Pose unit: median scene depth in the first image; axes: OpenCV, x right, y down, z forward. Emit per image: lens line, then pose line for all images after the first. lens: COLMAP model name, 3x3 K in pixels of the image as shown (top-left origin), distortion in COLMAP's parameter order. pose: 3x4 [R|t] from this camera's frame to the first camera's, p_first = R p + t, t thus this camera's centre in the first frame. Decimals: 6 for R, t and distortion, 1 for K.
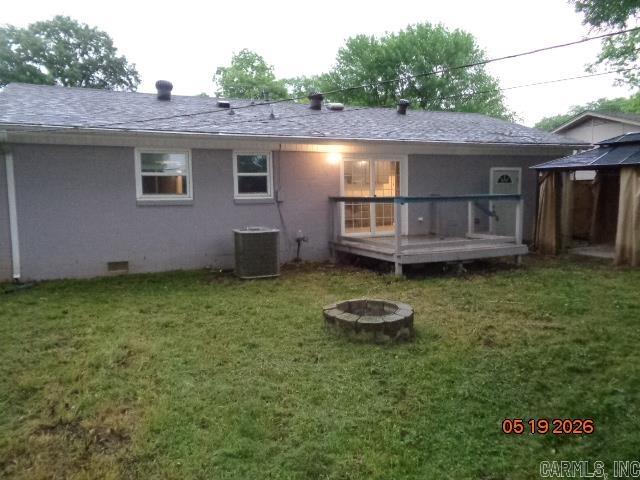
lens RADIAL K [[486.8, 0, 324.0], [0, 486.8, 238.1], [0, 0, 1]] dist [0.013764, 0.007177]
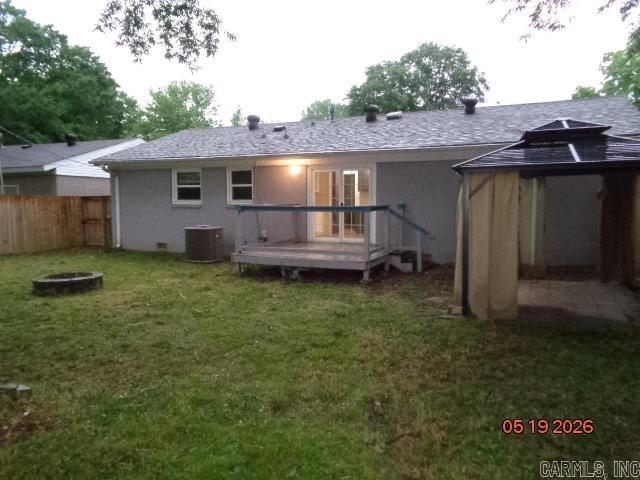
lens RADIAL K [[486.8, 0, 324.0], [0, 486.8, 238.1], [0, 0, 1]] dist [0.013764, 0.007177]
pose [[0.677786, 0.070494, -0.731872, 0.778296], [-0.073353, 0.996910, 0.028090, -0.036049], [0.731591, 0.034646, 0.680863, 0.234179]]
